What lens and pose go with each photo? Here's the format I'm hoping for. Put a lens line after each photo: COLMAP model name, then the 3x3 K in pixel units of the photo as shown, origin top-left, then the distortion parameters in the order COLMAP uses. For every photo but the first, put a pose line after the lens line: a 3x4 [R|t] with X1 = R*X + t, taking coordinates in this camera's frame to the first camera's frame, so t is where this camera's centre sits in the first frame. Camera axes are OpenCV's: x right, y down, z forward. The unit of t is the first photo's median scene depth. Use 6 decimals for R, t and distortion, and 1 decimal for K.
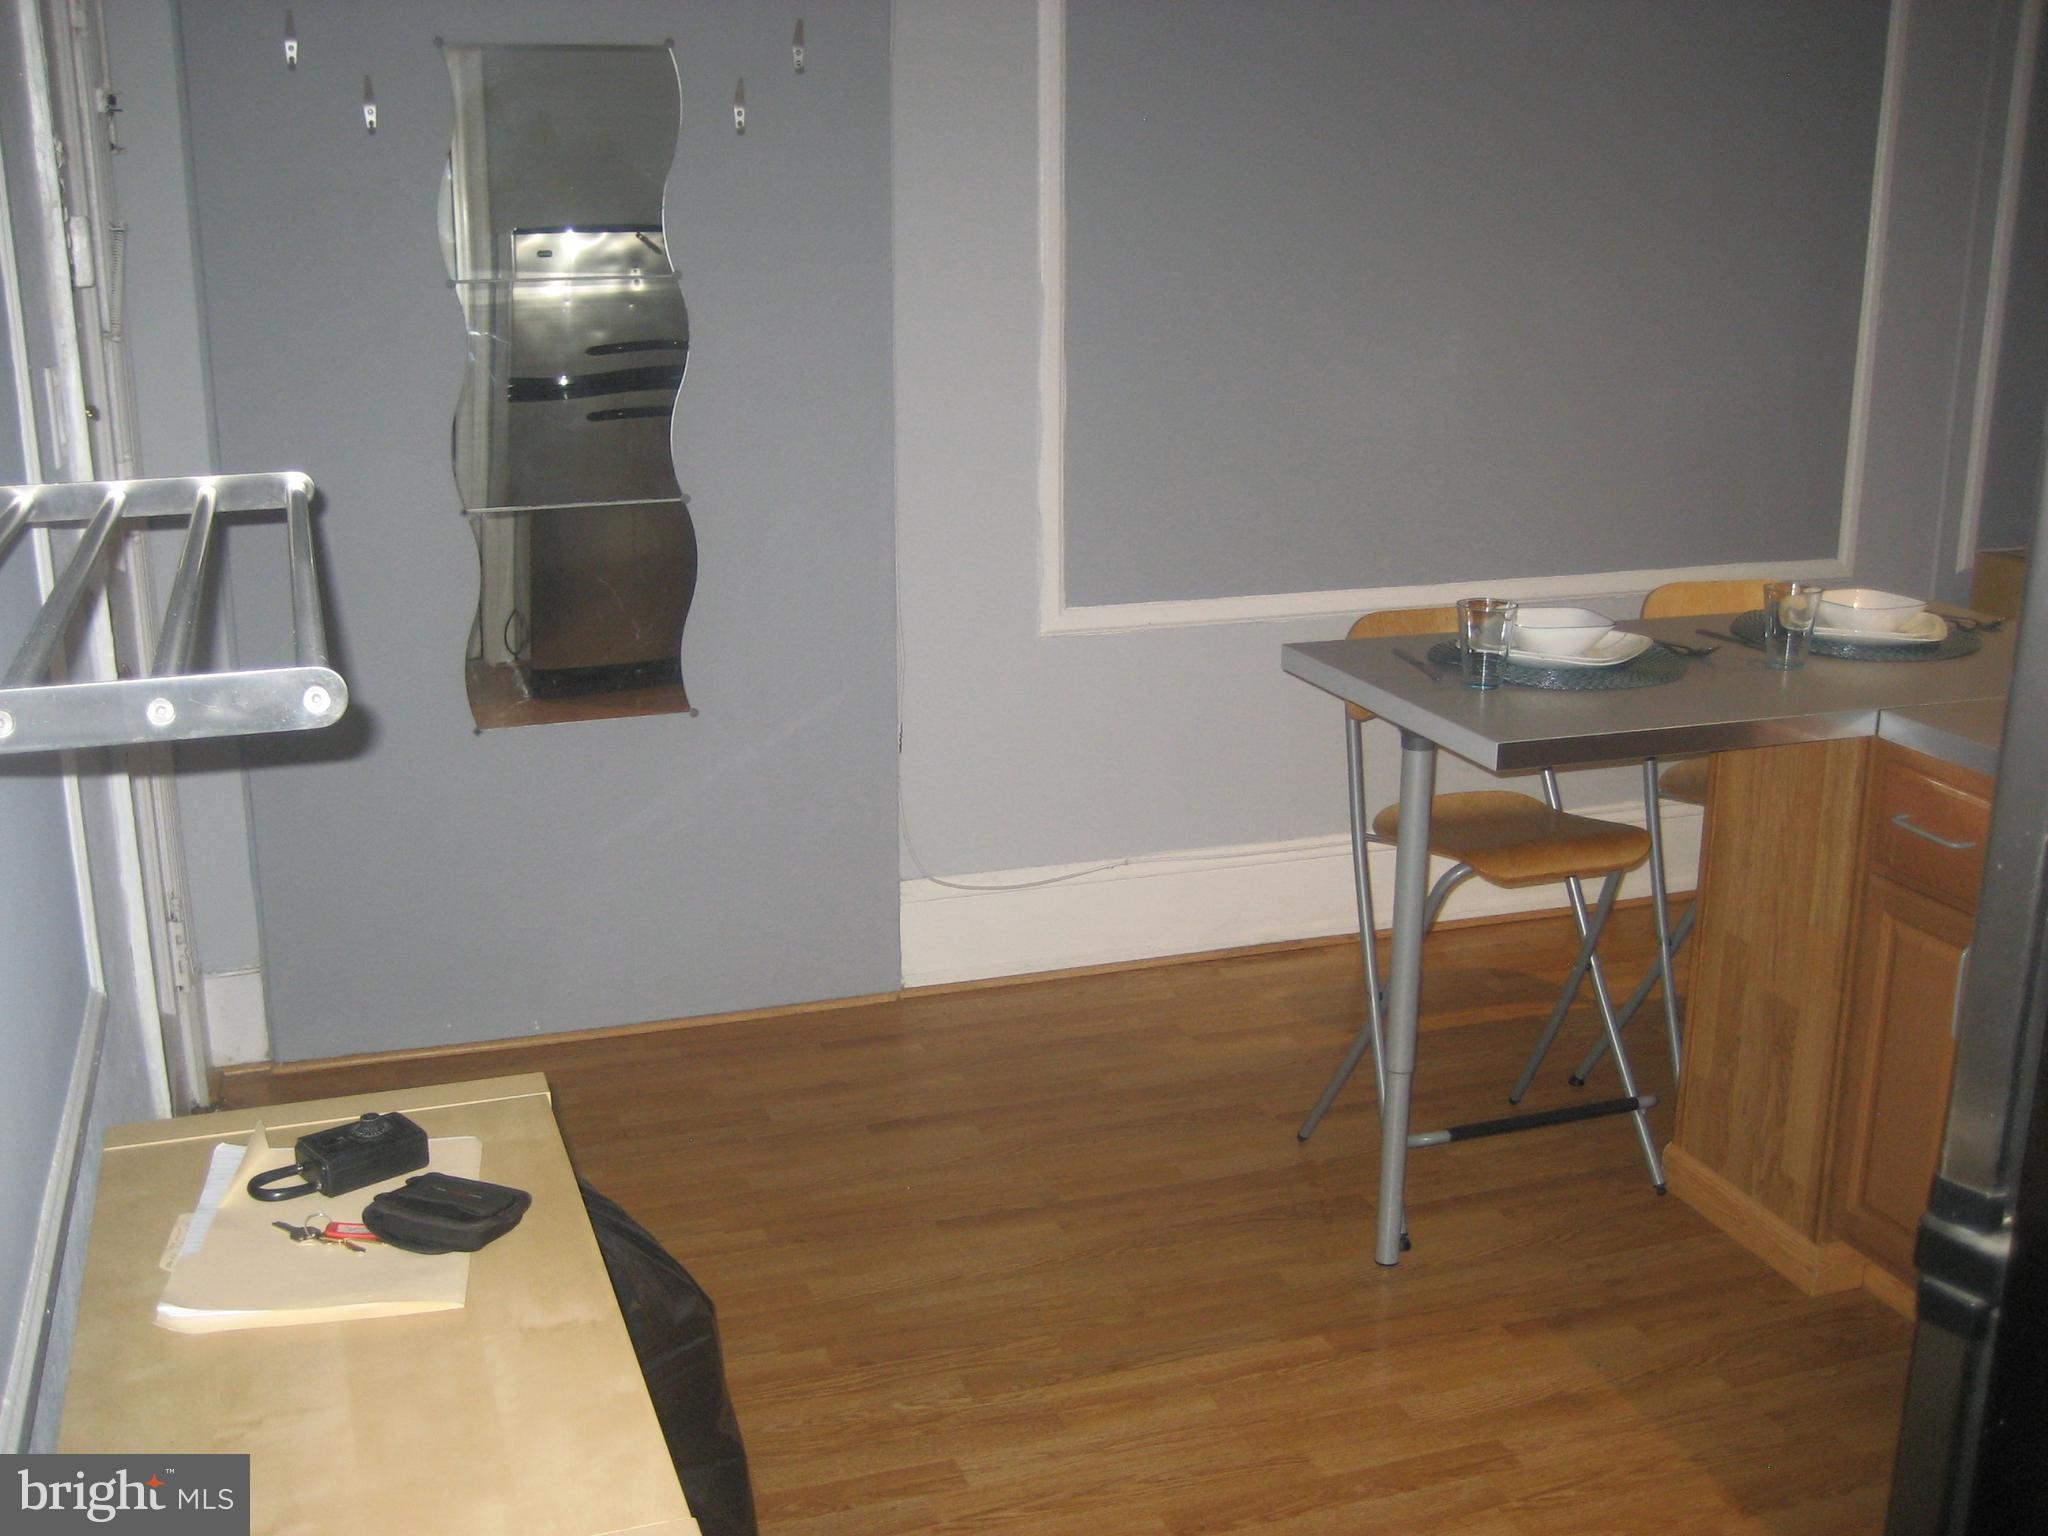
lens RADIAL K [[2138.0, 0, 1032.3], [0, 2138.0, 765.7], [0, 0, 1]] dist [-0.079524, 0.000000]
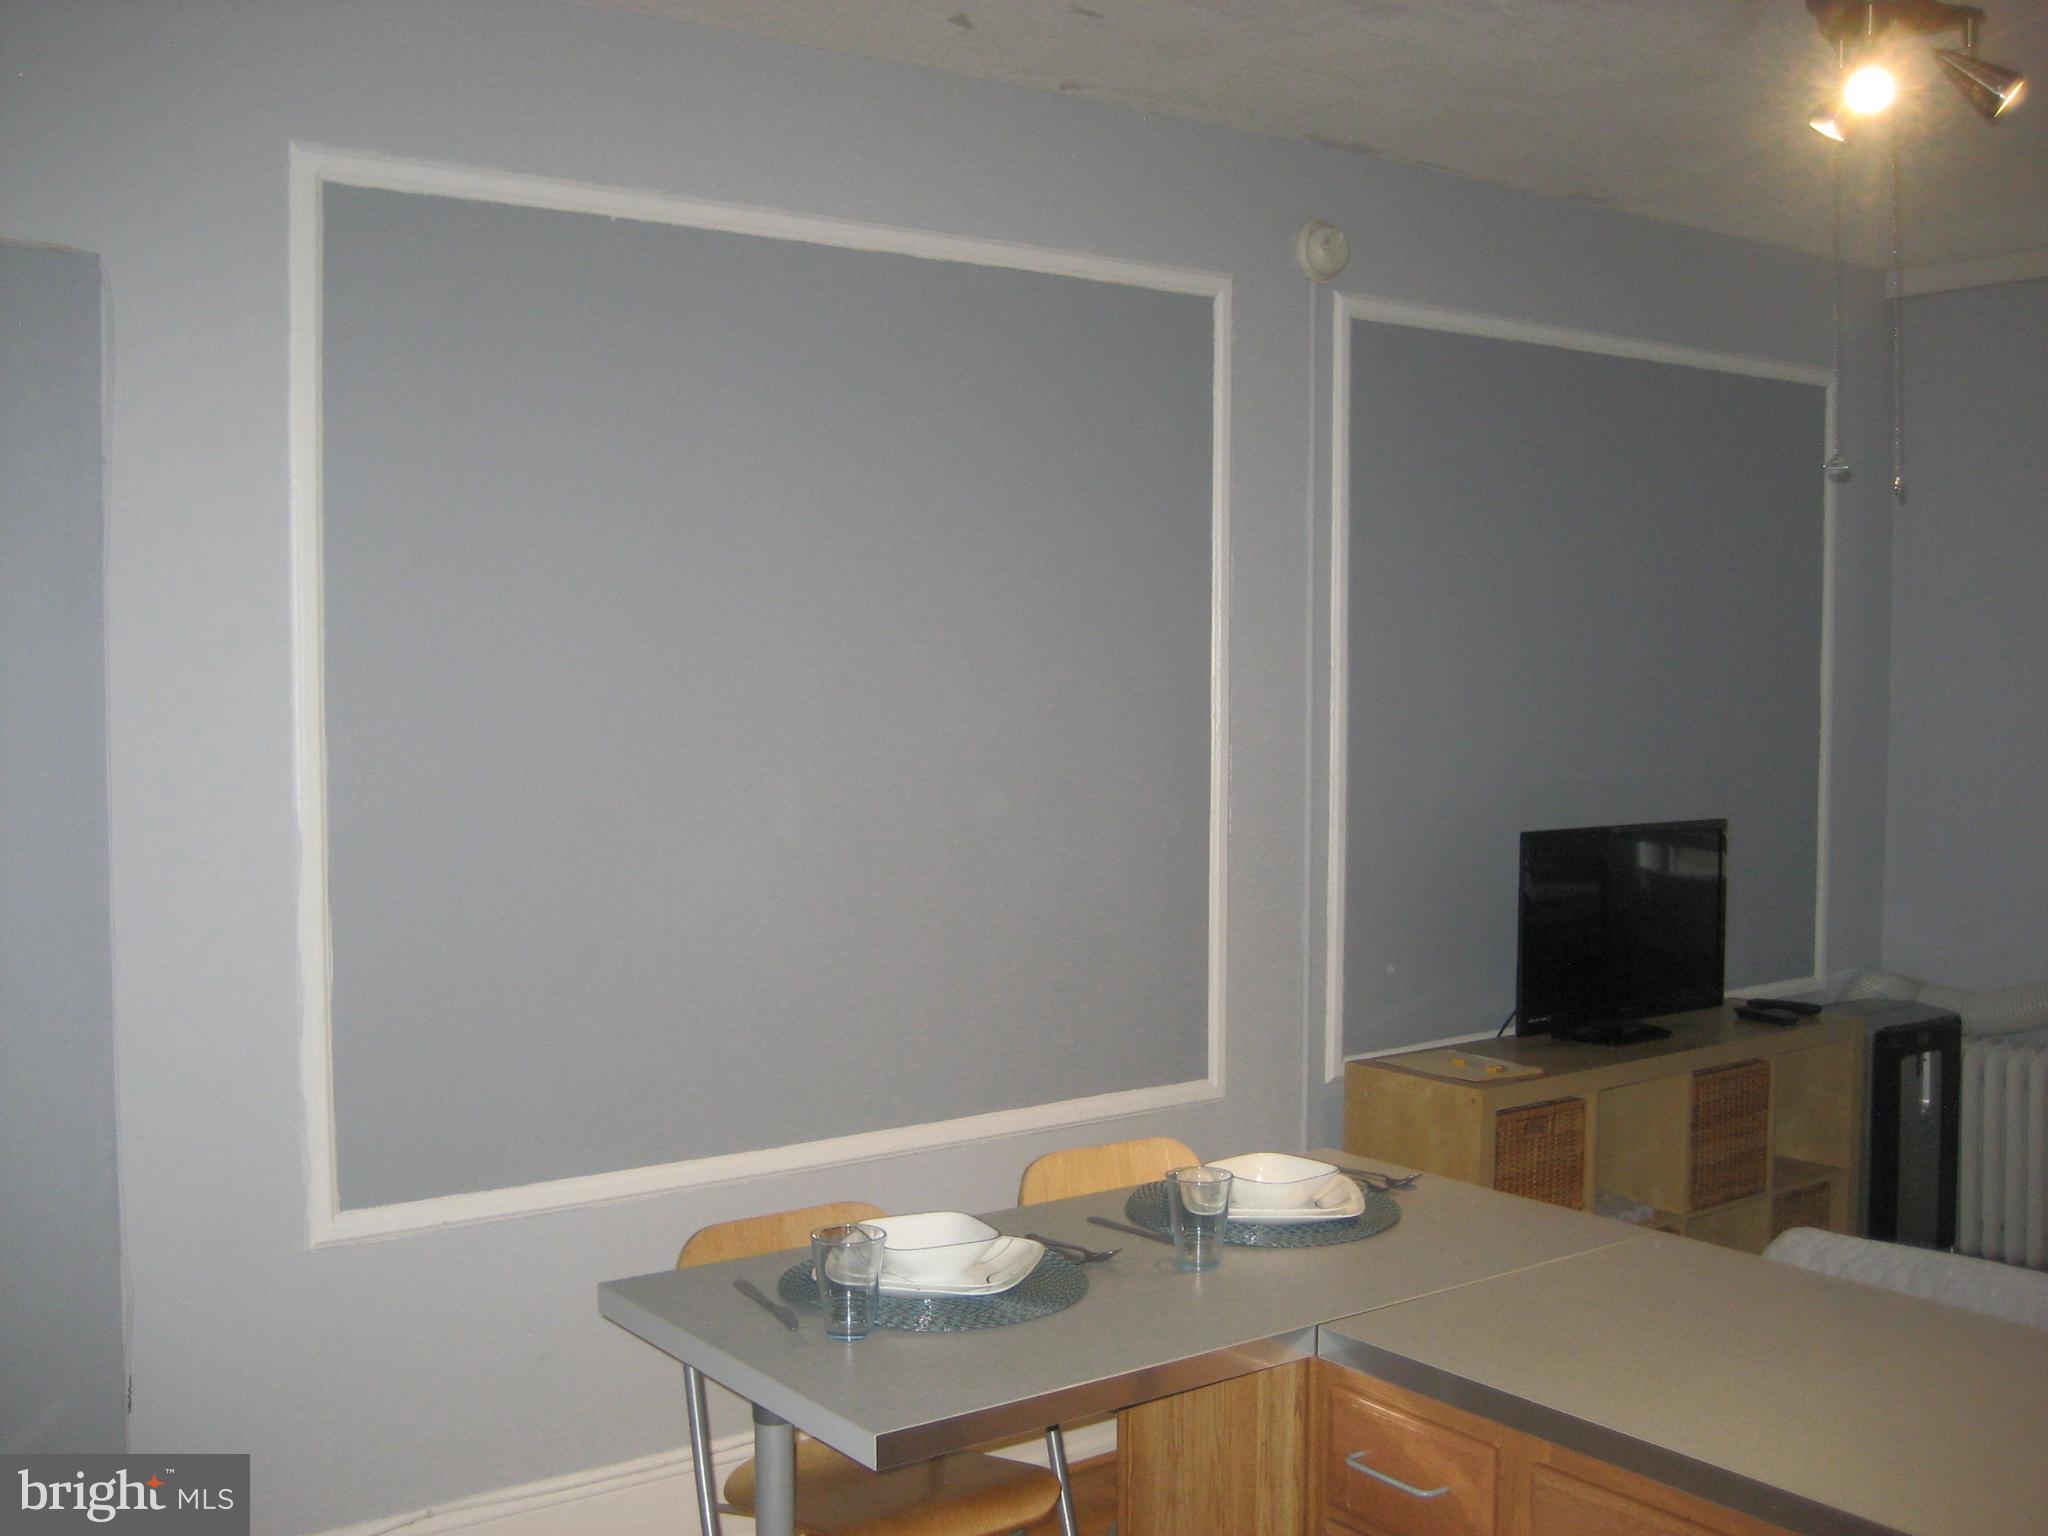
lens RADIAL K [[2138.0, 0, 1019.5], [0, 2138.0, 767.9], [0, 0, 1]] dist [-0.079524, 0.000000]
pose [[0.954535, -0.017674, 0.297576, 0.035799], [0.081356, 0.975791, -0.203011, -0.073626], [-0.286784, 0.217990, 0.932864, 0.175800]]
